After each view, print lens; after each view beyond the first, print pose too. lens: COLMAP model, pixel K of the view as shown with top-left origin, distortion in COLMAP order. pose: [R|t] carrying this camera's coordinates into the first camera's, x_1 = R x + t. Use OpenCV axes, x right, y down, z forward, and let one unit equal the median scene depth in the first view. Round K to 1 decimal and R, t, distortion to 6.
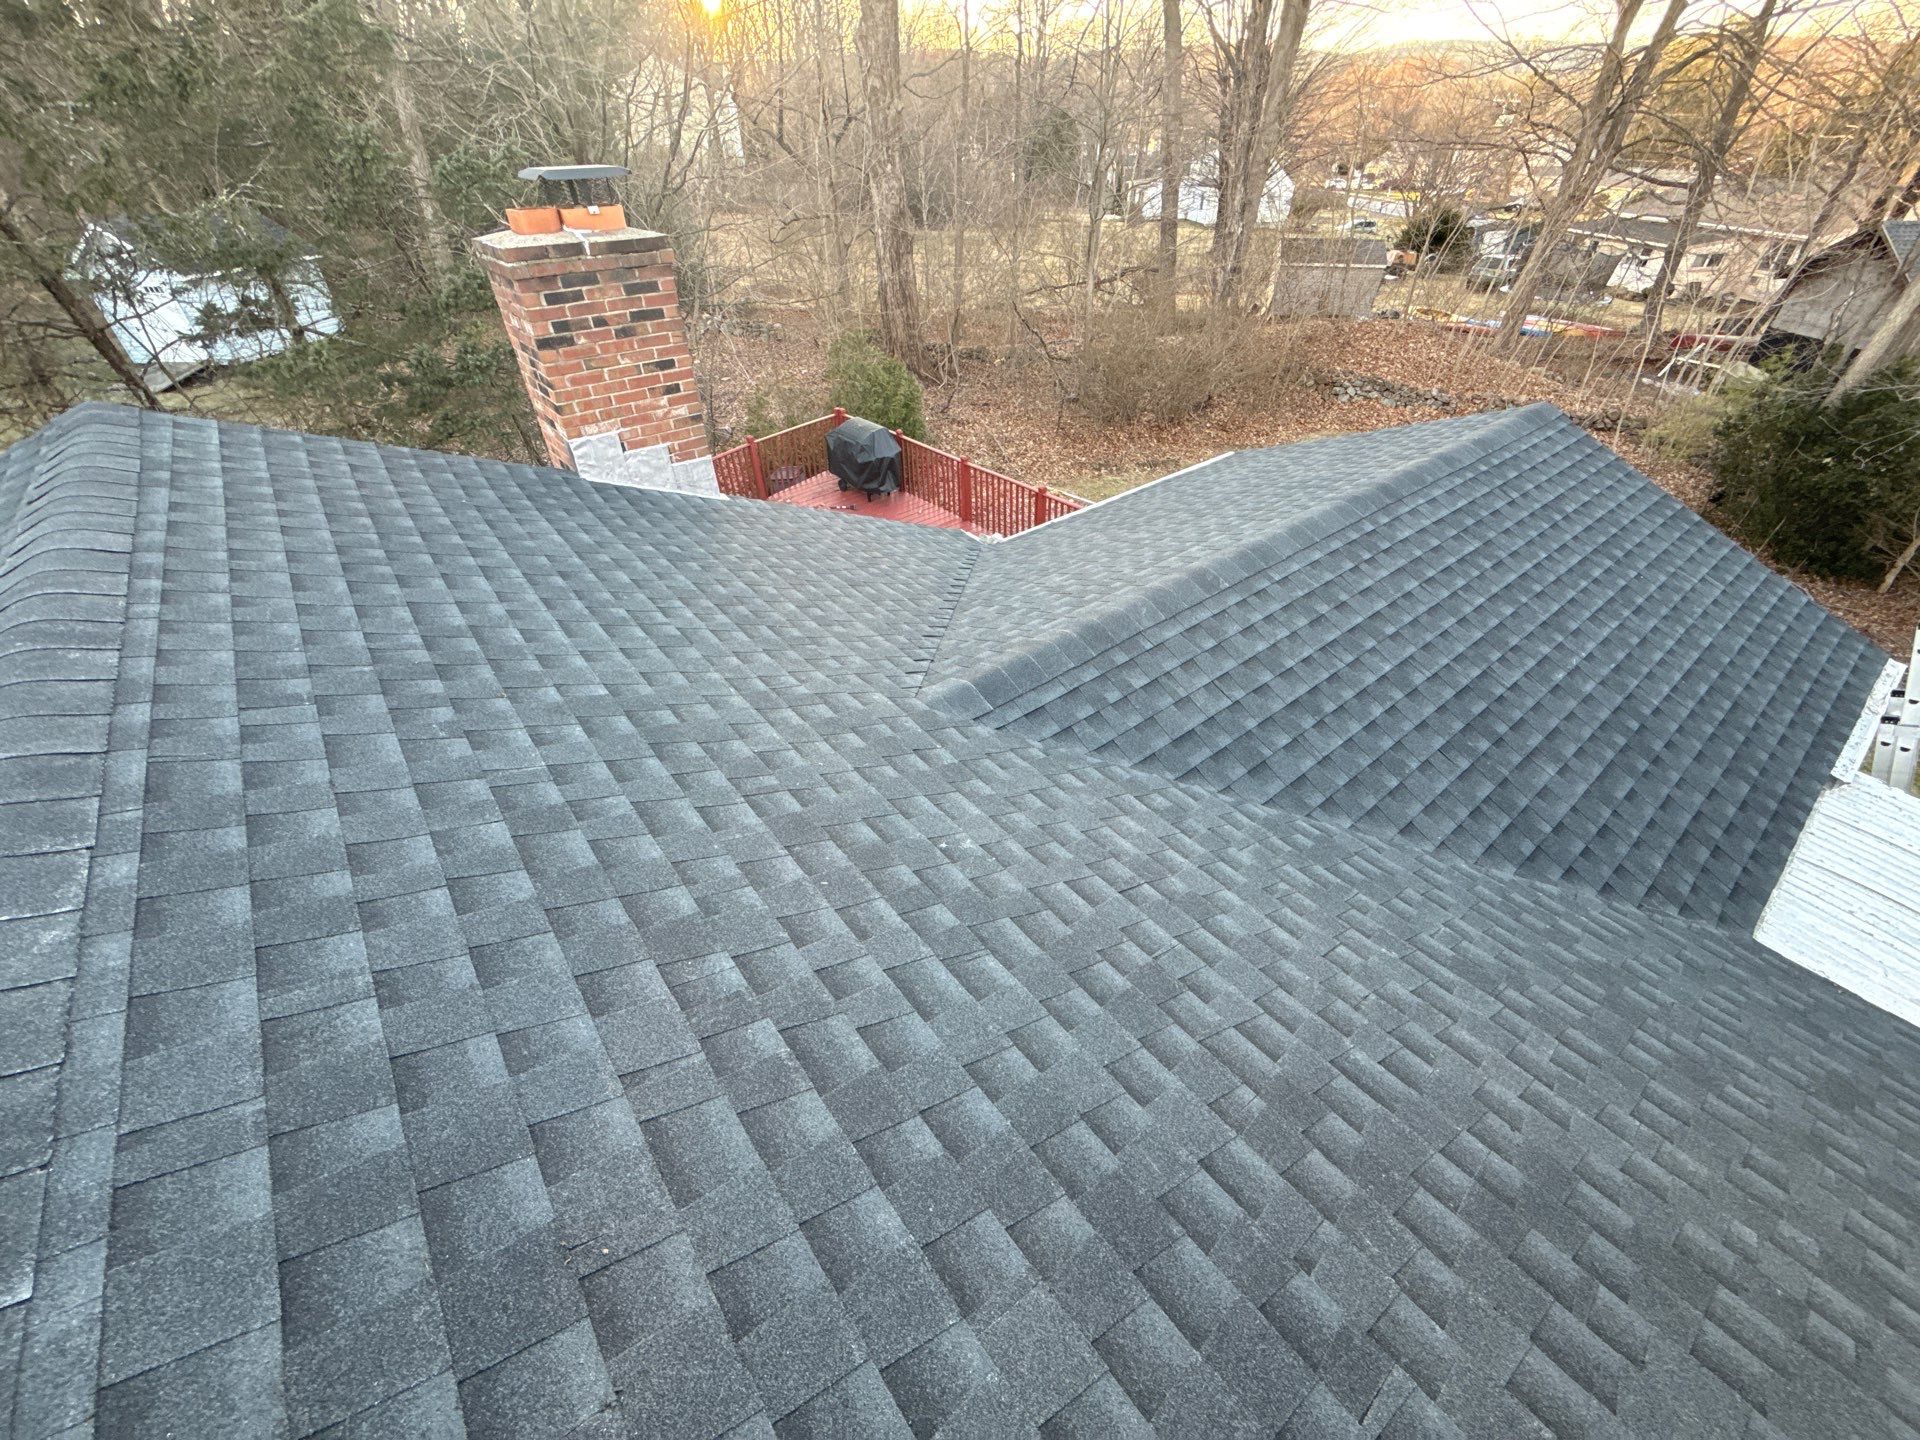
lens RADIAL K [[762.2, 0, 960.0], [0, 762.2, 720.0], [0, 0, 1]] dist [-0.000334, -0.000502]
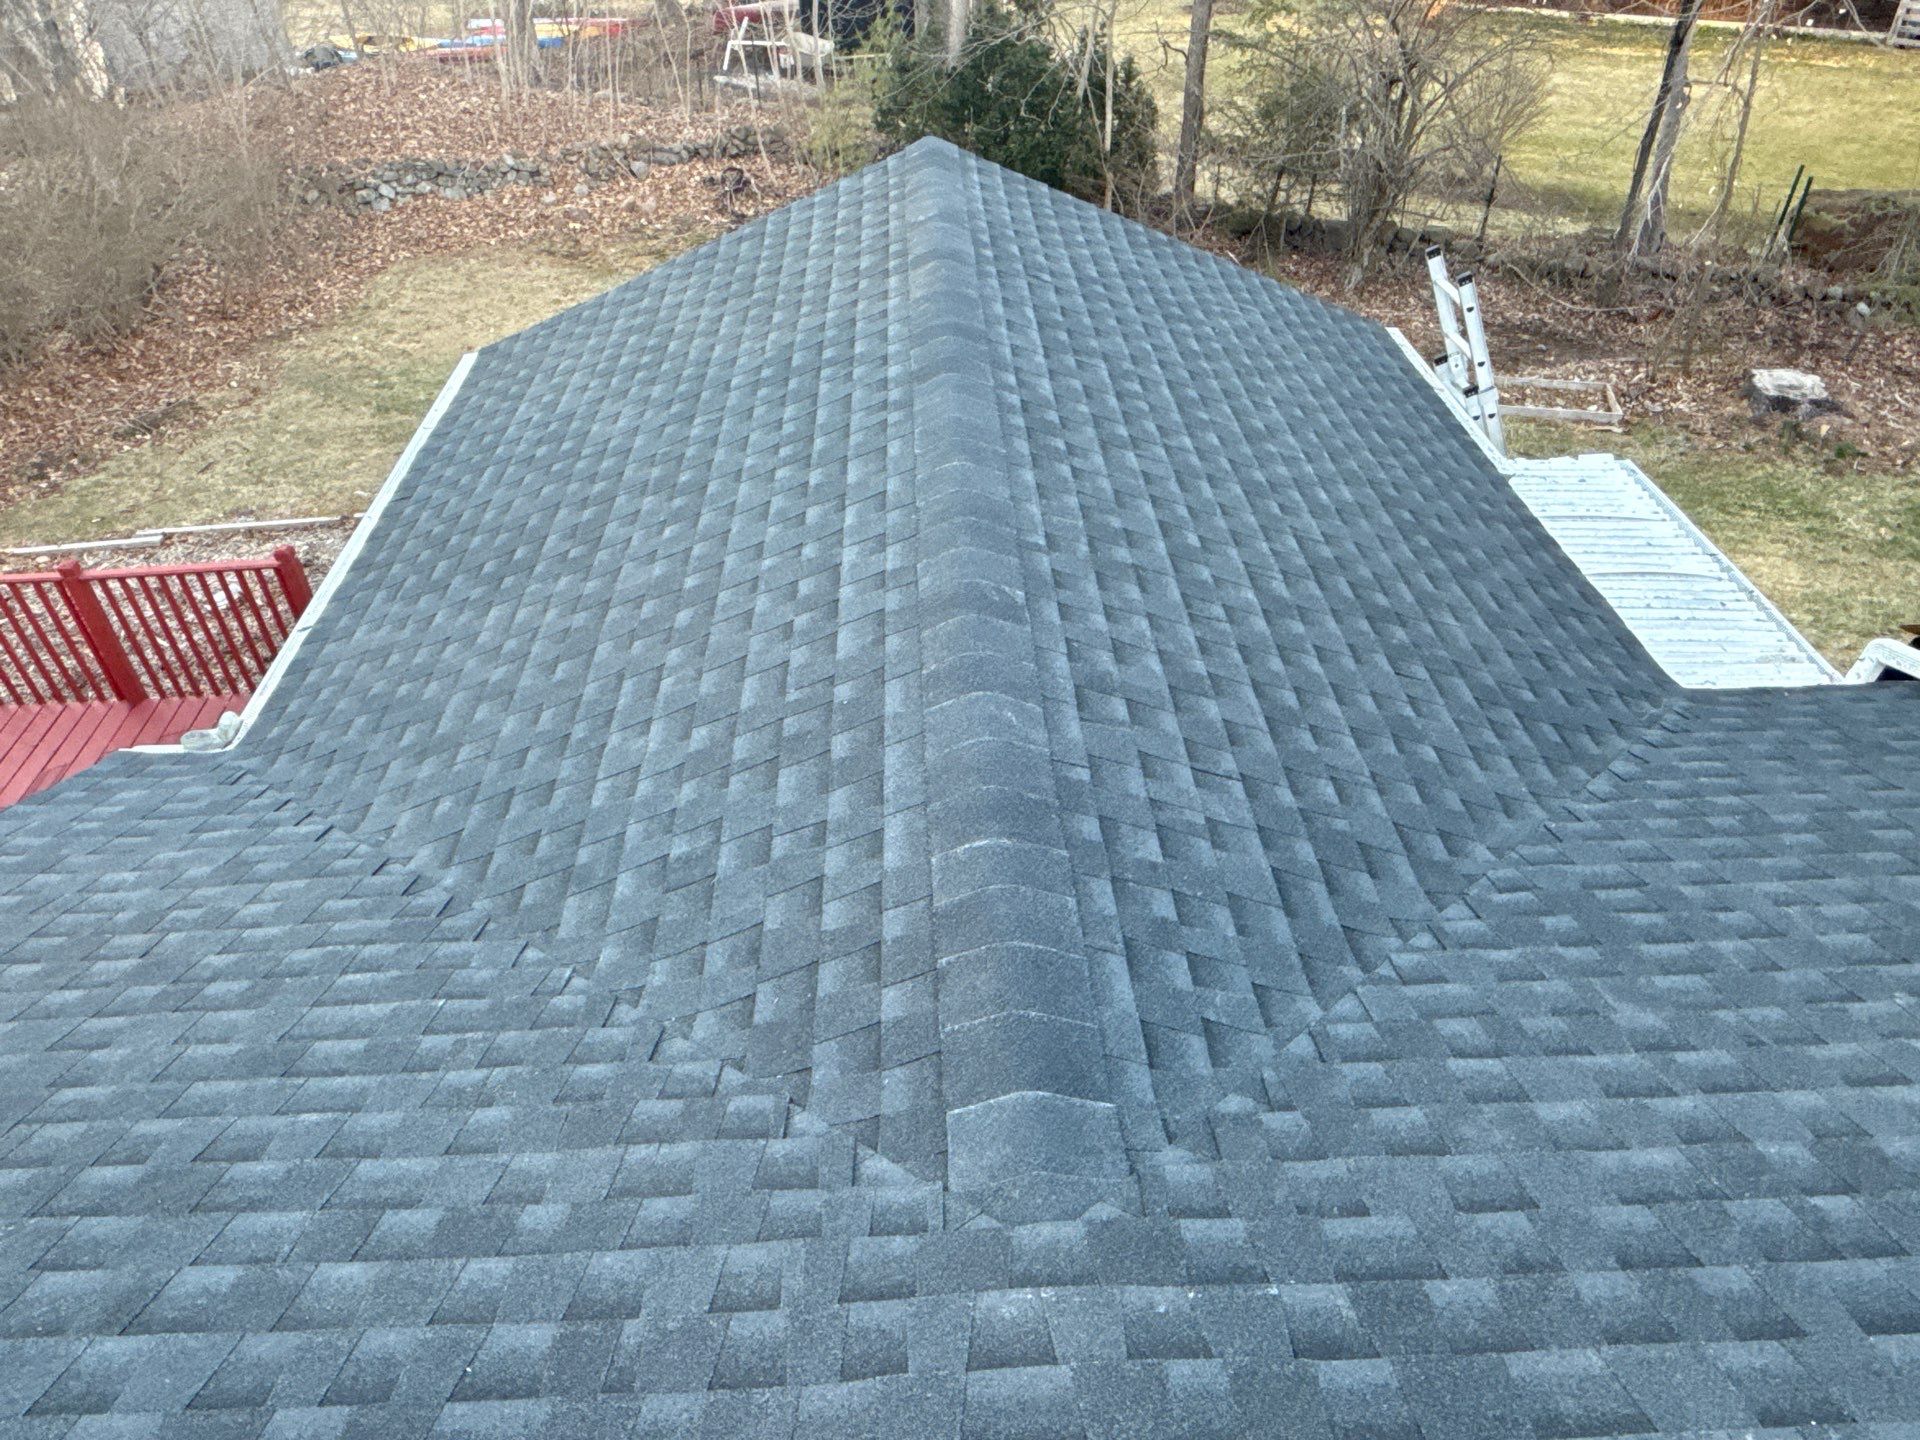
lens RADIAL K [[1303.9, 0, 960.0], [0, 1303.9, 720.0], [0, 0, 1]] dist [0.002823, -0.002313]
pose [[0.593781, -0.495990, 0.633576, -0.235831], [0.507752, 0.841811, 0.183145, -0.243587], [-0.624189, 0.212951, 0.751691, 0.319154]]
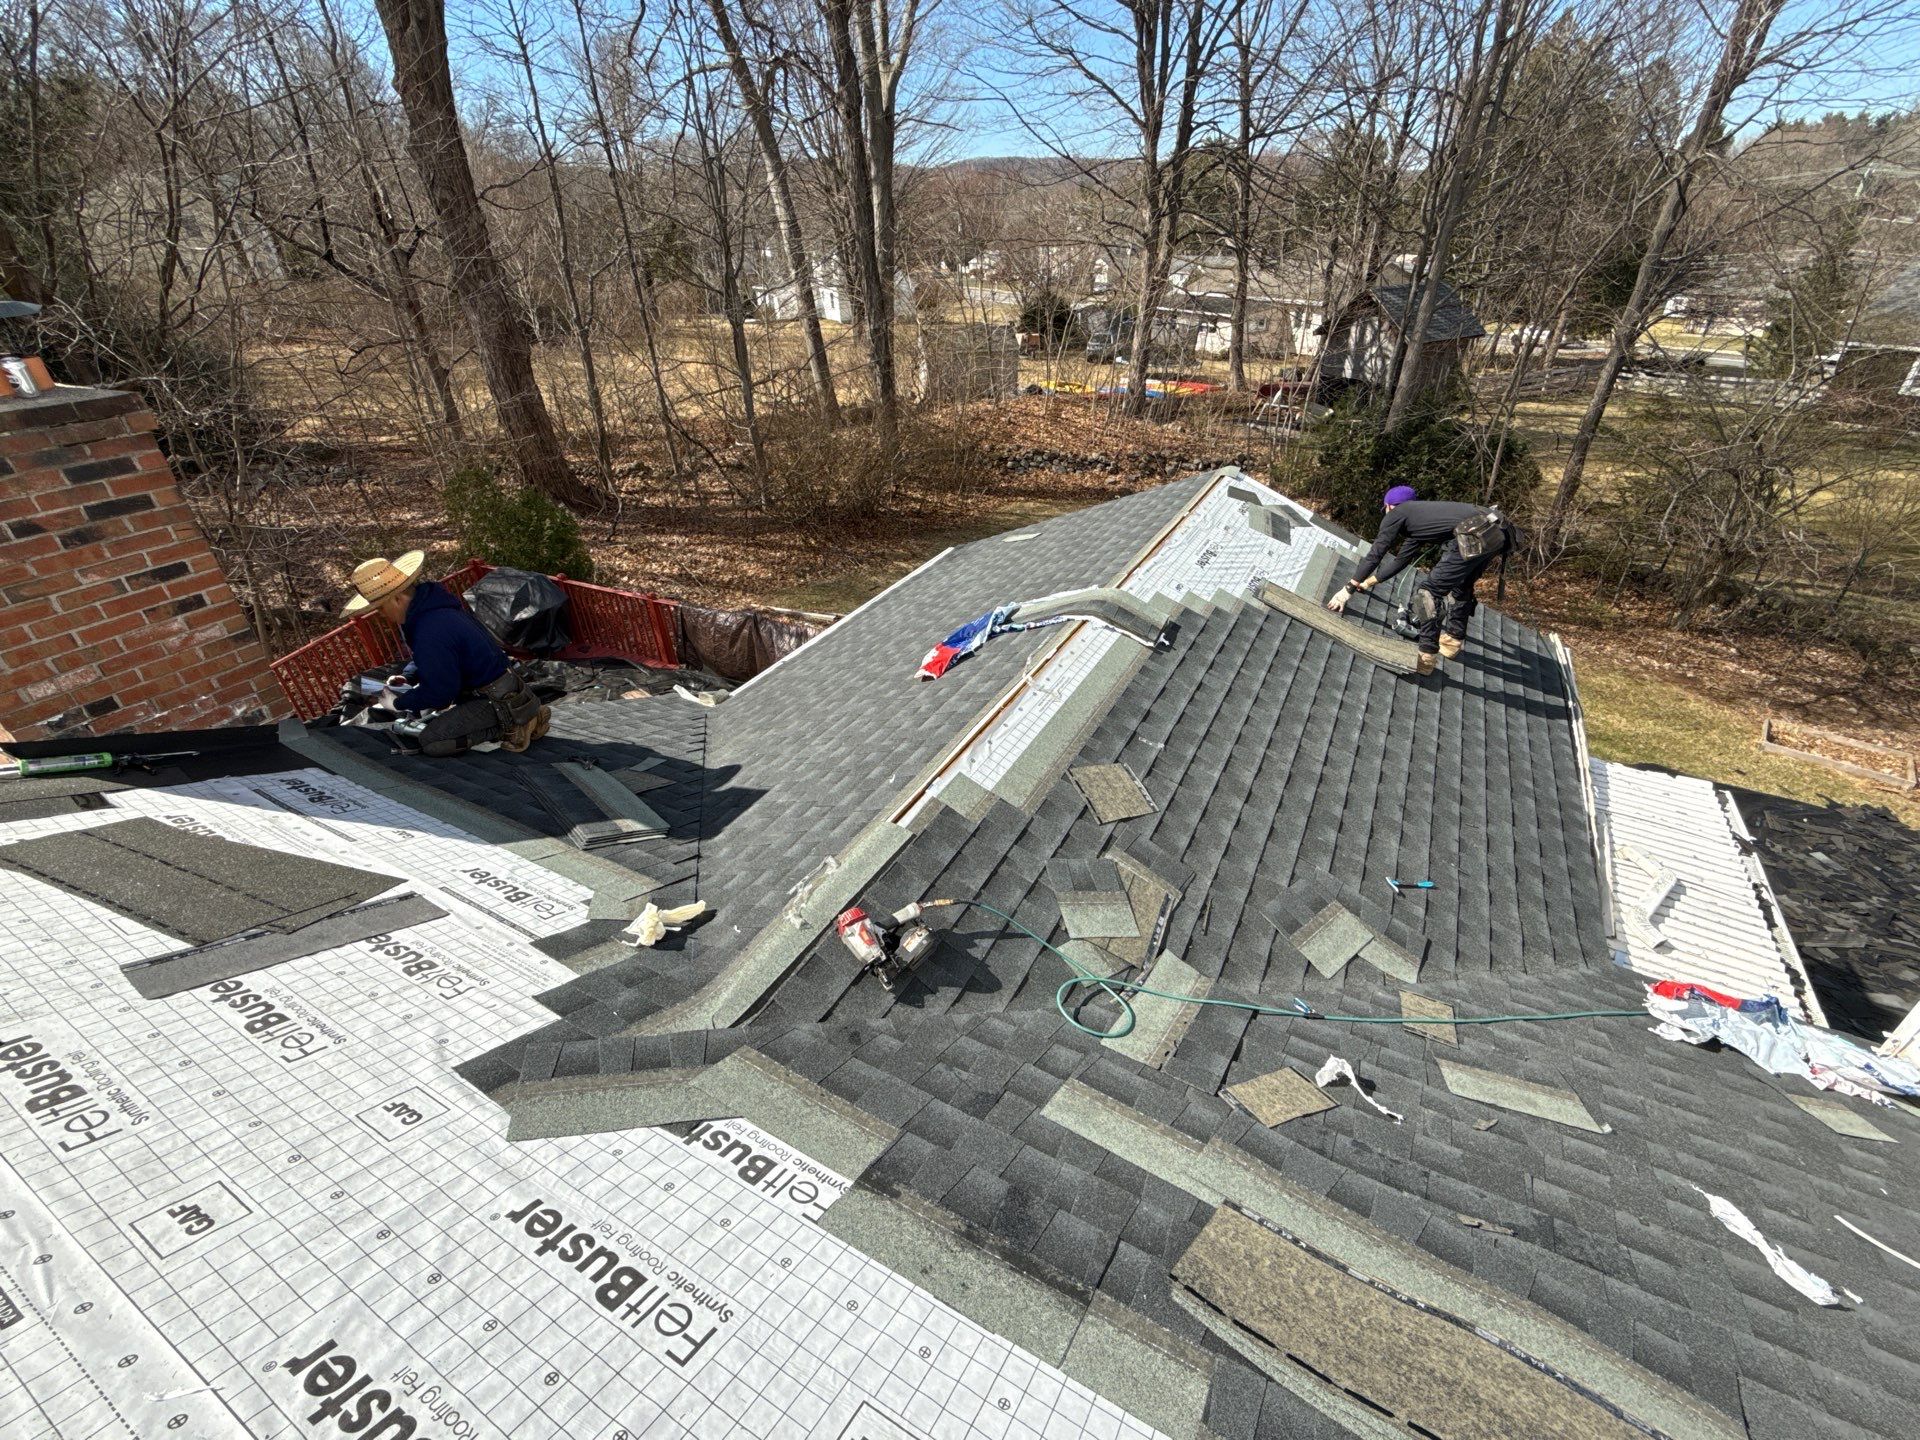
lens RADIAL K [[827.4, 0, 961.6], [0, 827.4, 724.0], [0, 0, 1]] dist [0.001686, -0.000966]
pose [[0.921348, -0.215431, 0.323585, -0.012720], [0.254793, 0.963329, -0.084126, -0.099813], [-0.293596, 0.159957, 0.942452, 0.135497]]
